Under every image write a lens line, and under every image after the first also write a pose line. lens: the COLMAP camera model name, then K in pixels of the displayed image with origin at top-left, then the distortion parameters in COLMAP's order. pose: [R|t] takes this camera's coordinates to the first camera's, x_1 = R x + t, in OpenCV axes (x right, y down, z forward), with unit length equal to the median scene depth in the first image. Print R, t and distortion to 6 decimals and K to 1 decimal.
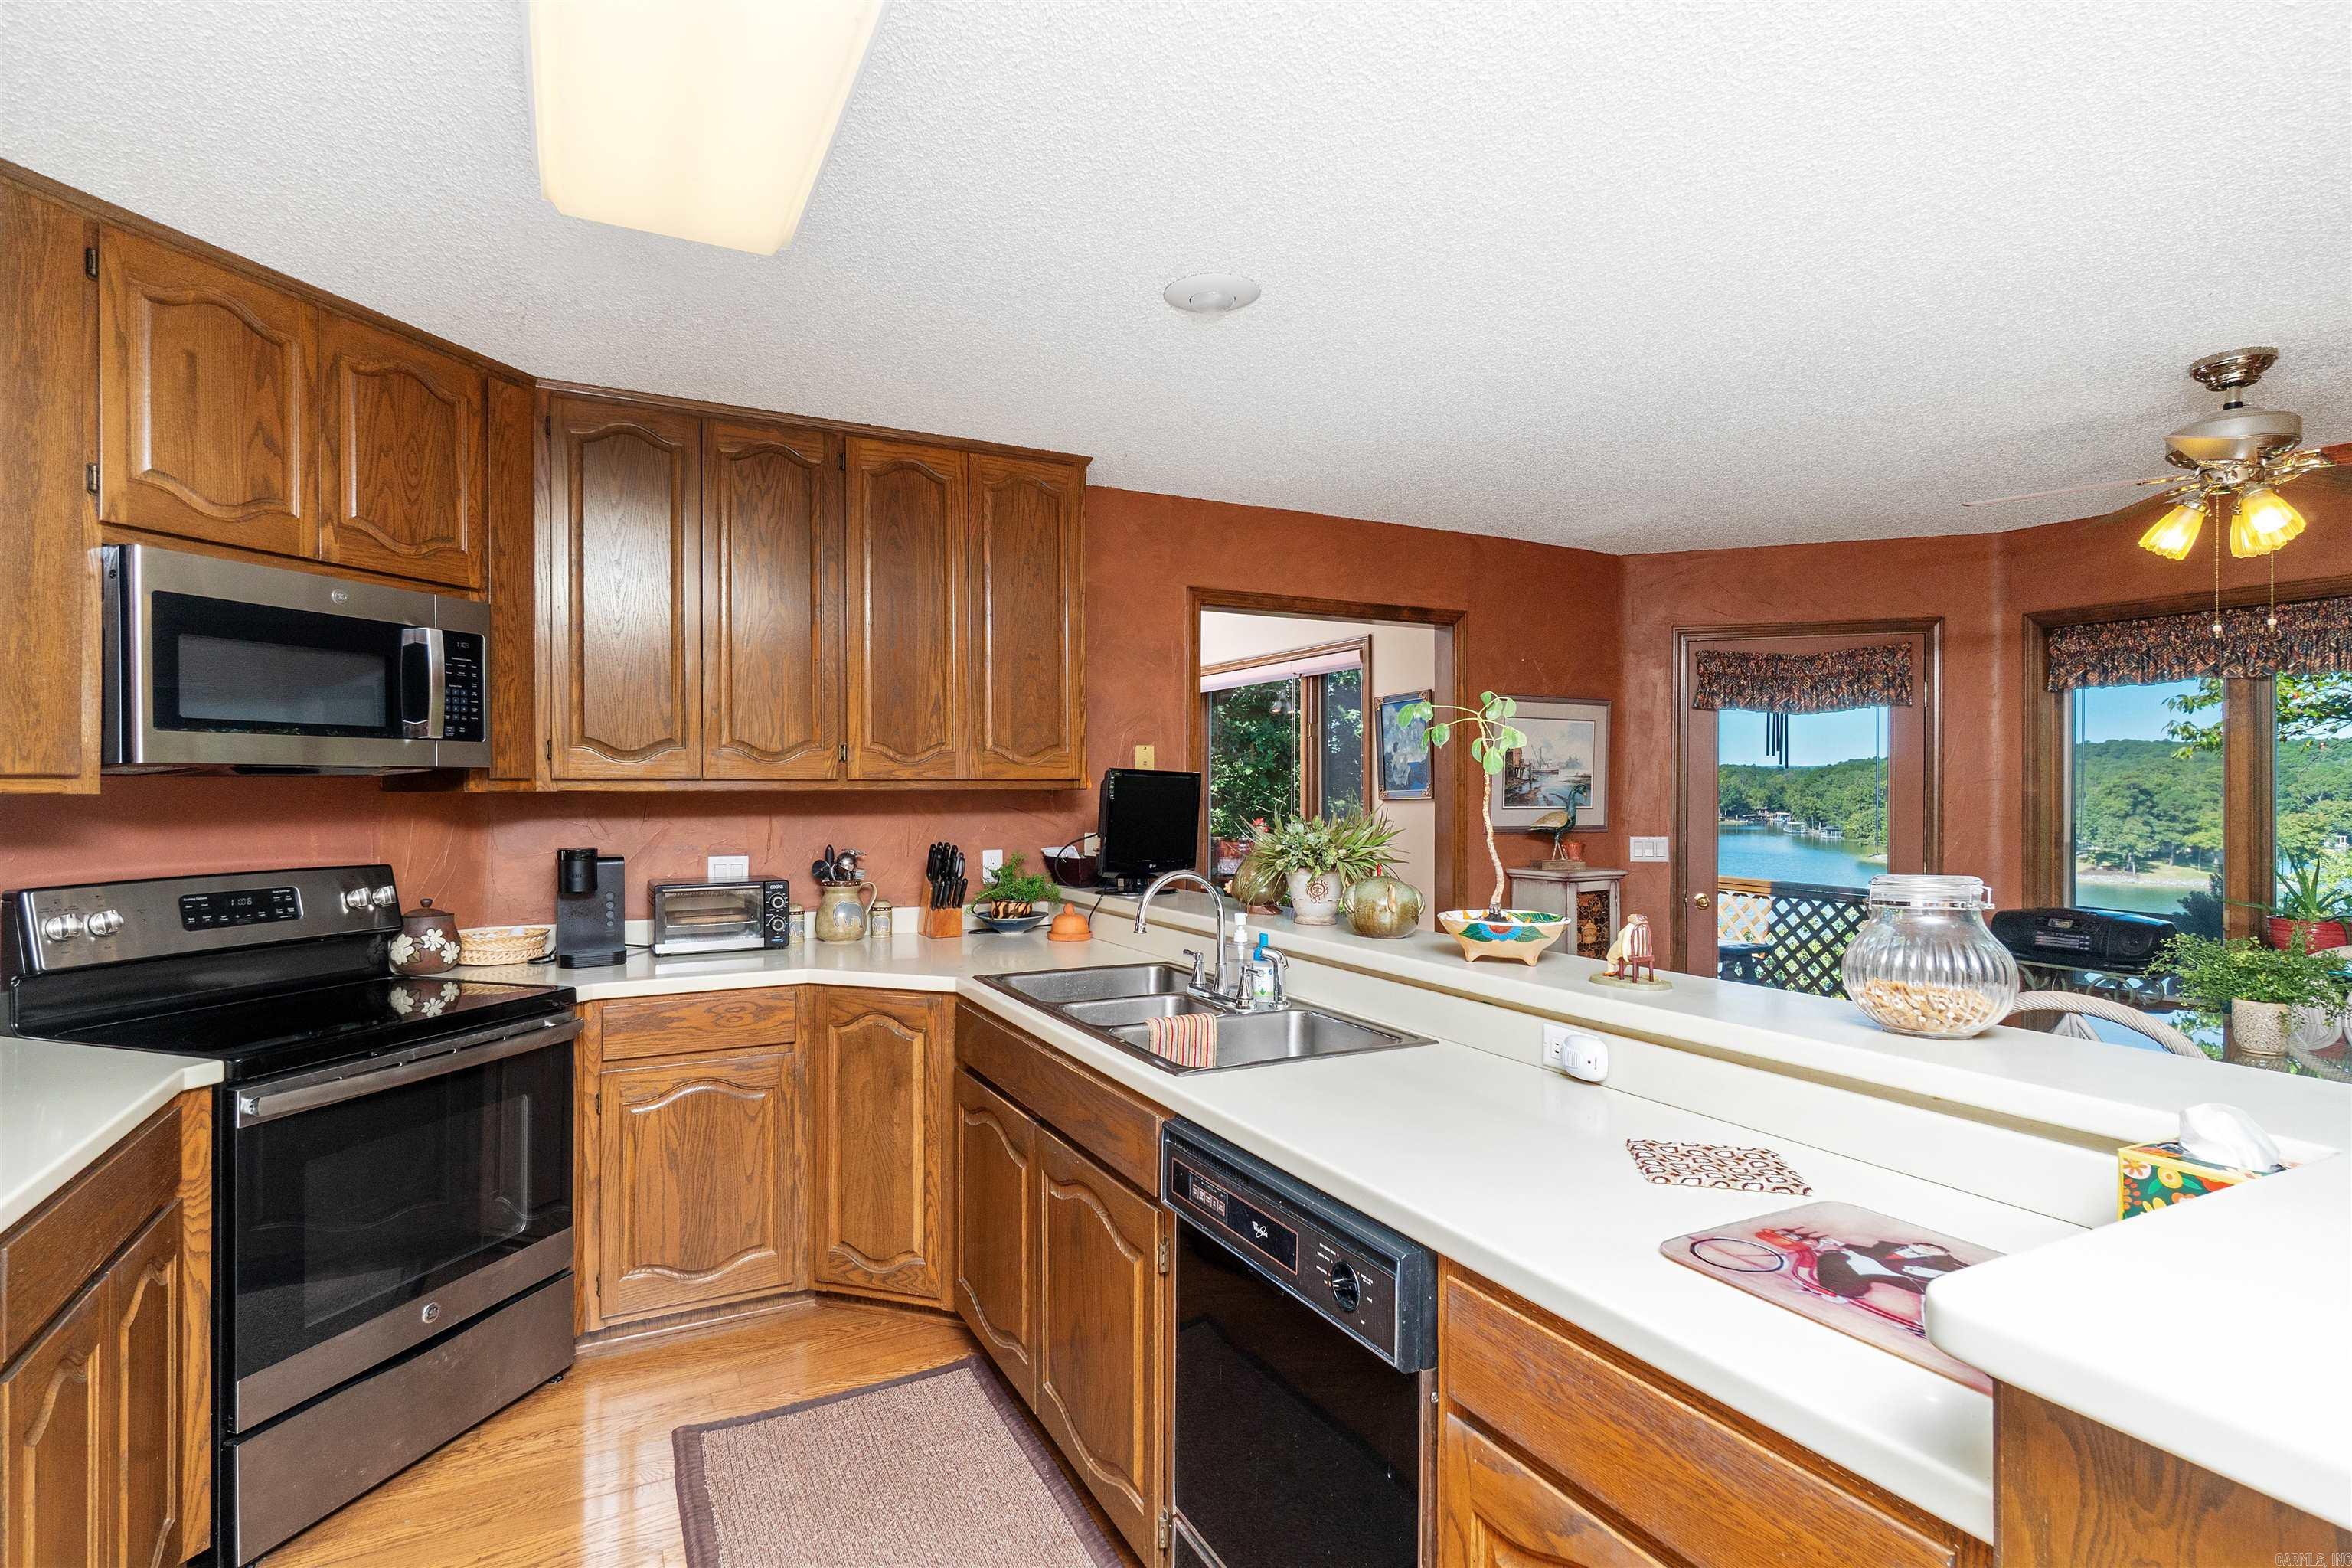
lens RADIAL K [[1150.2, 0, 1177.0], [0, 1150.2, 791.6], [0, 0, 1]] dist [-0.020514, 0.000111]
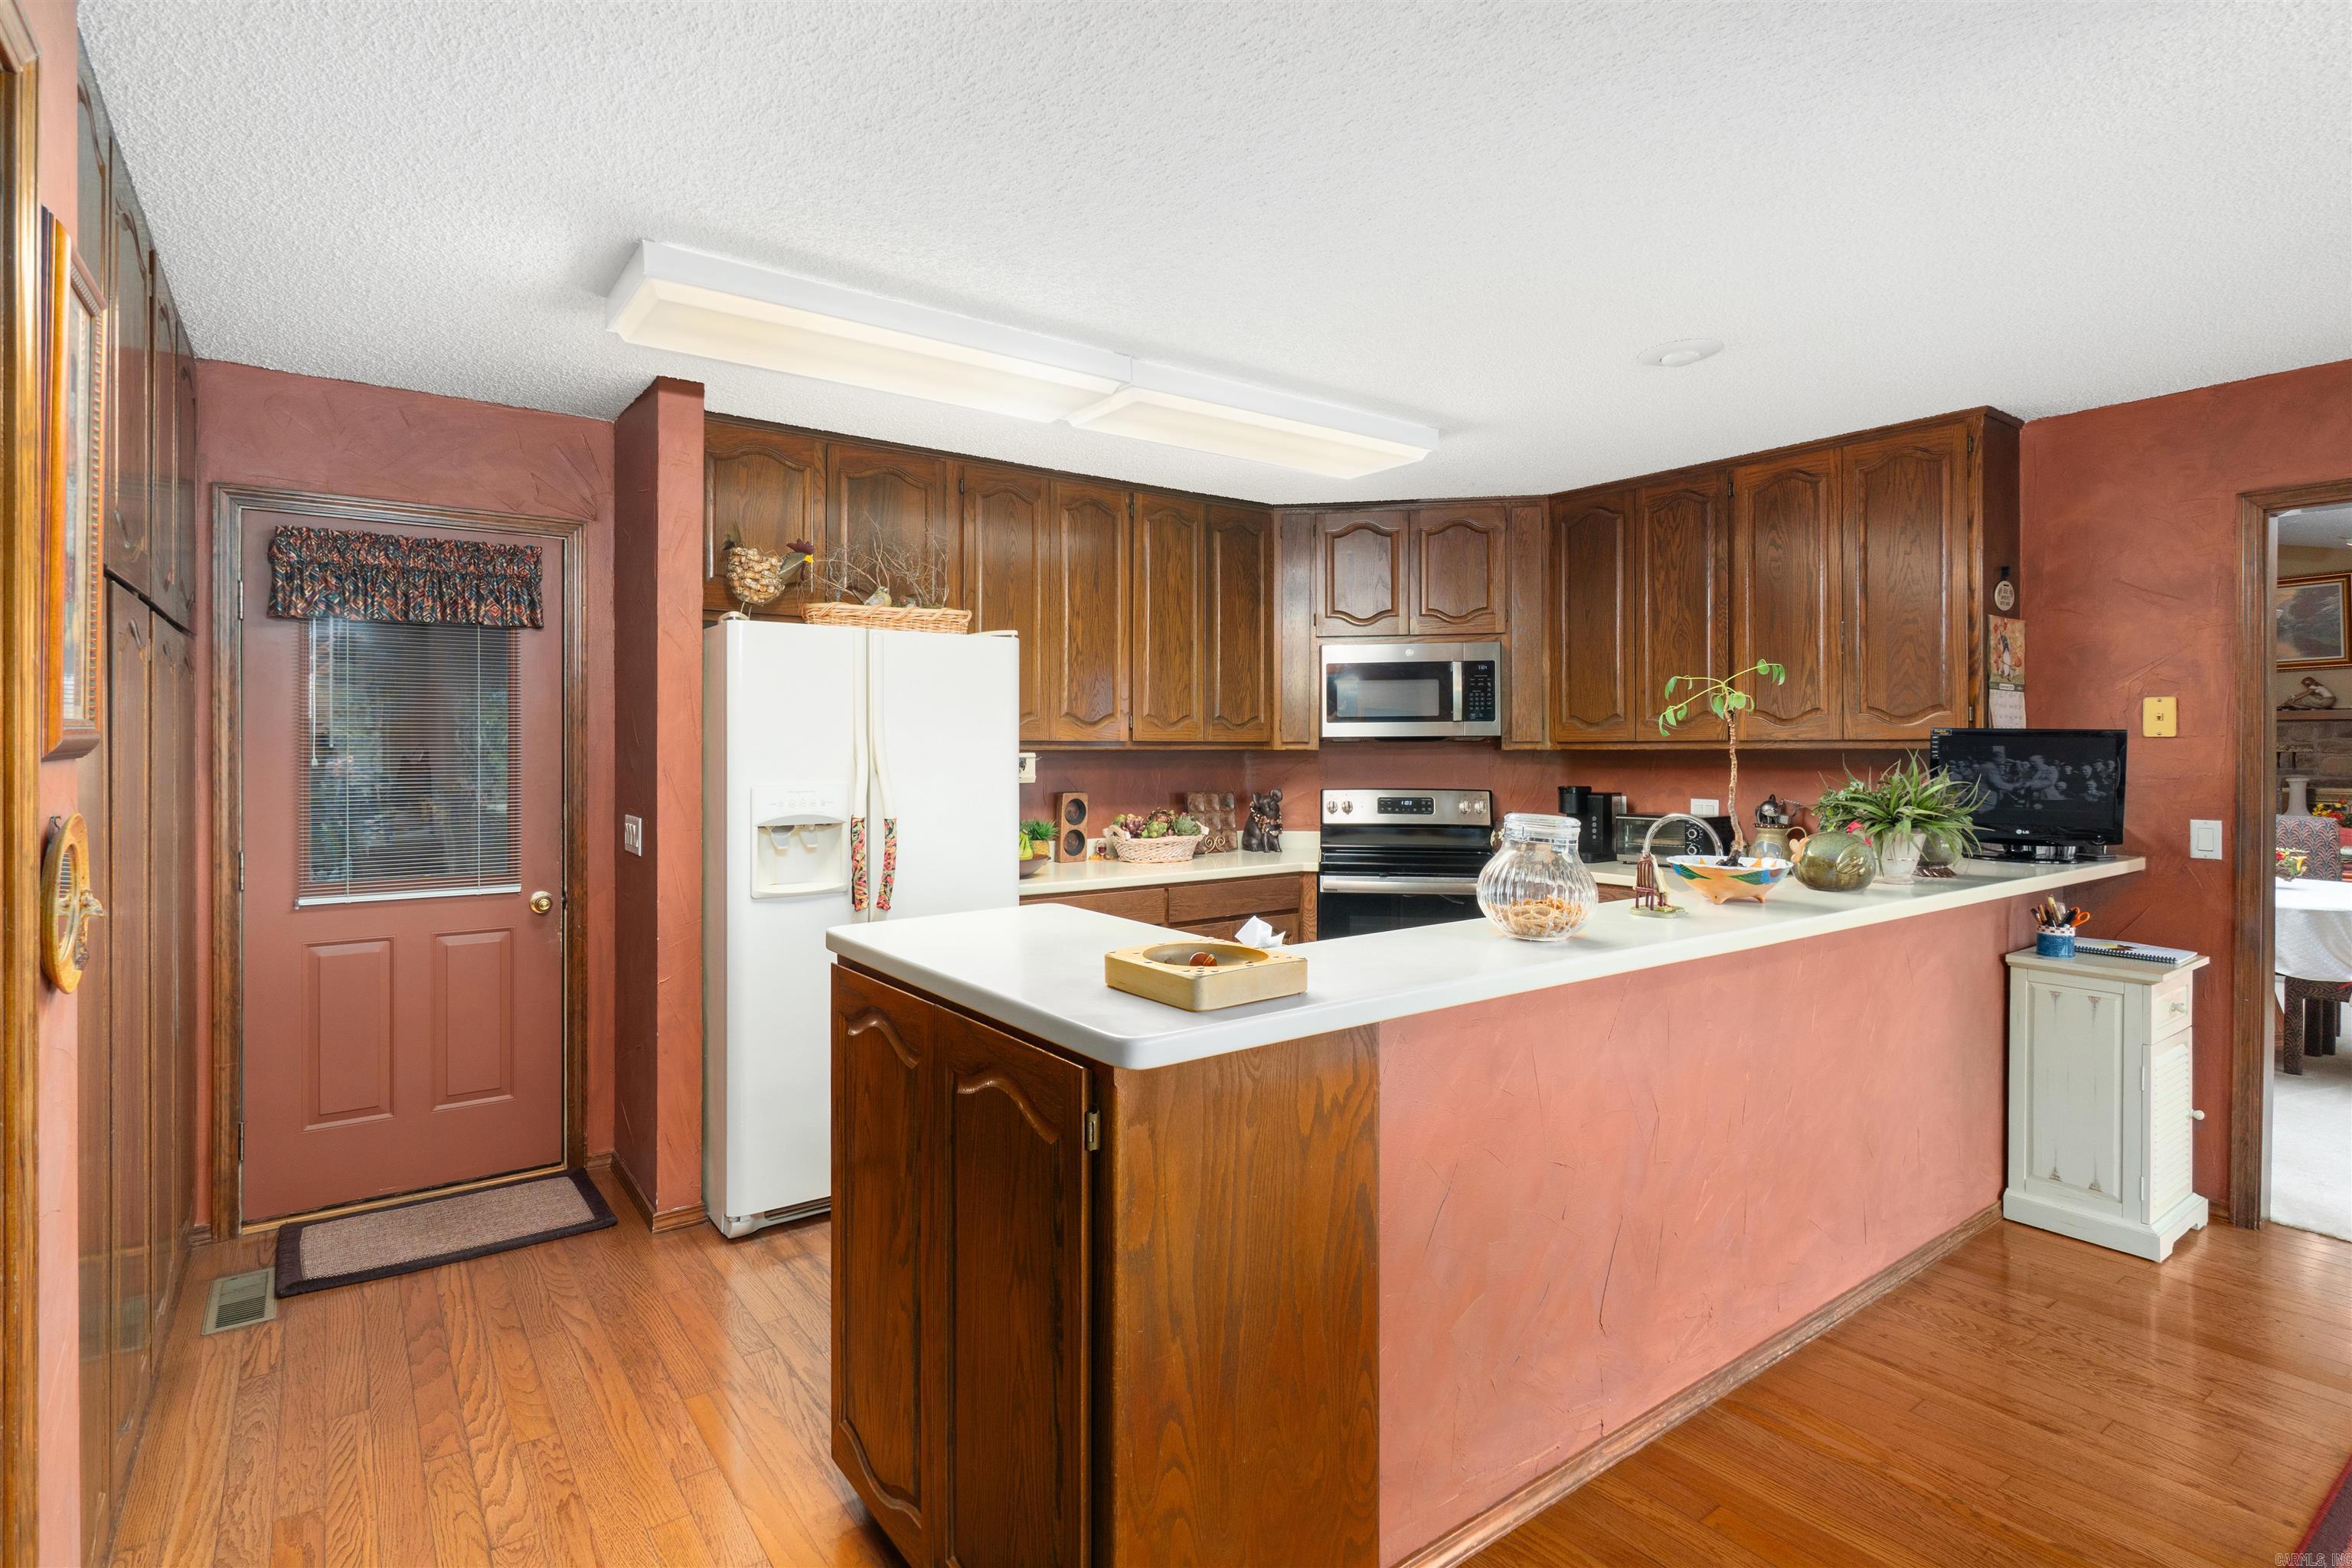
lens RADIAL K [[1150.2, 0, 1176.8], [0, 1150.2, 760.2], [0, 0, 1]] dist [-0.020514, 0.000111]
pose [[0.149309, 0.008830, -0.988751, 0.850249], [-0.002327, 0.999960, 0.008578, 0.002039], [0.988788, 0.001020, 0.149324, 0.198702]]
